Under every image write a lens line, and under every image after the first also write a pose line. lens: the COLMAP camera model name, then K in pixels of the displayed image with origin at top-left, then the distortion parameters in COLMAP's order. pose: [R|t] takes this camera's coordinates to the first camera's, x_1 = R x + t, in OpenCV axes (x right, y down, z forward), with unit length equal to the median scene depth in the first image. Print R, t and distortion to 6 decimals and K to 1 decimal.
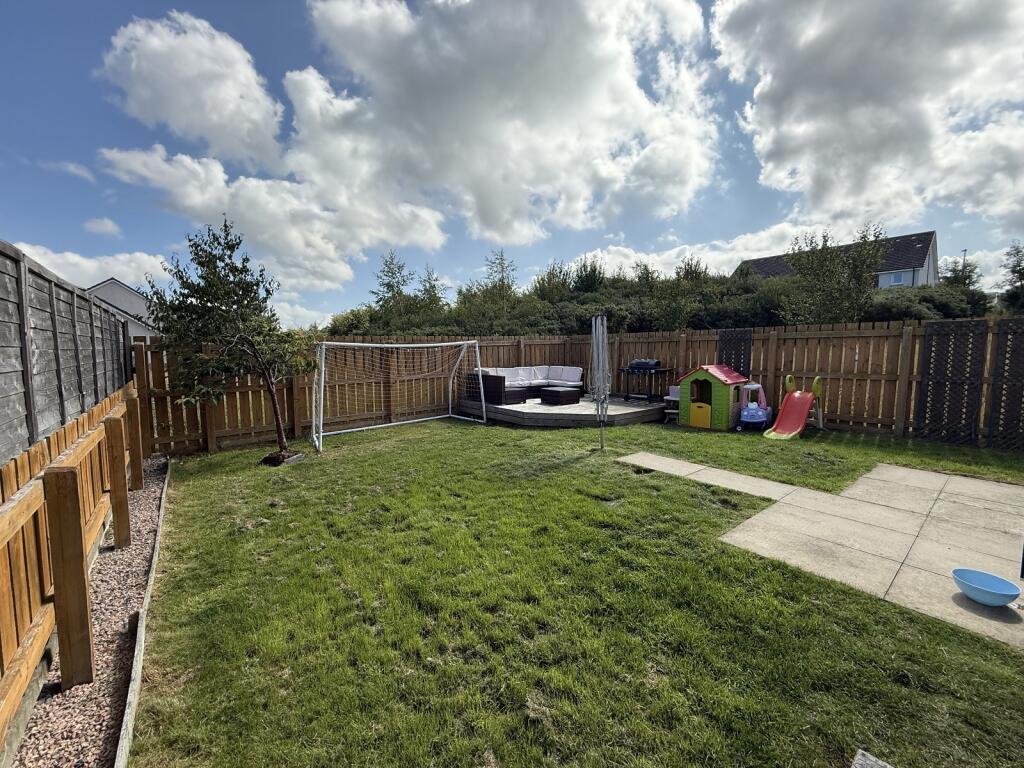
lens RADIAL K [[407.0, 0, 512.6], [0, 407.0, 385.5], [0, 0, 1]] dist [0.001032, 0.000074]
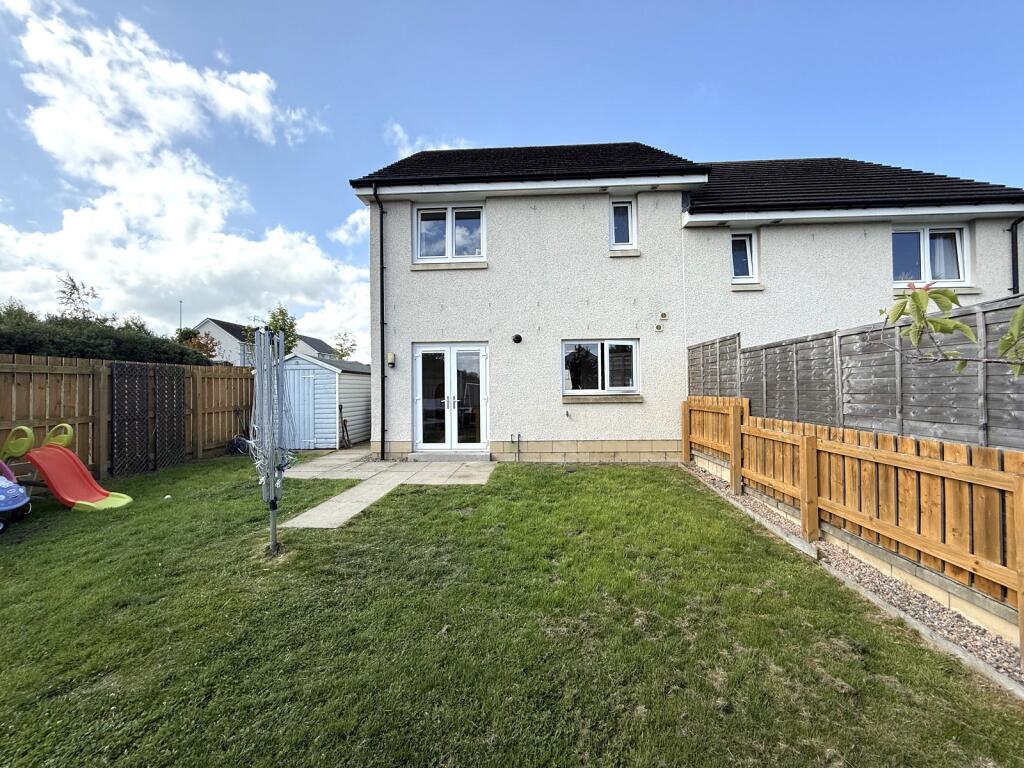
lens RADIAL K [[407.0, 0, 514.9], [0, 407.0, 383.4], [0, 0, 1]] dist [0.001032, 0.000074]
pose [[-0.752333, 0.024444, 0.658330, -0.382353], [0.071200, 0.996475, 0.044366, -0.071126], [-0.654925, 0.080251, -0.751421, 1.038674]]
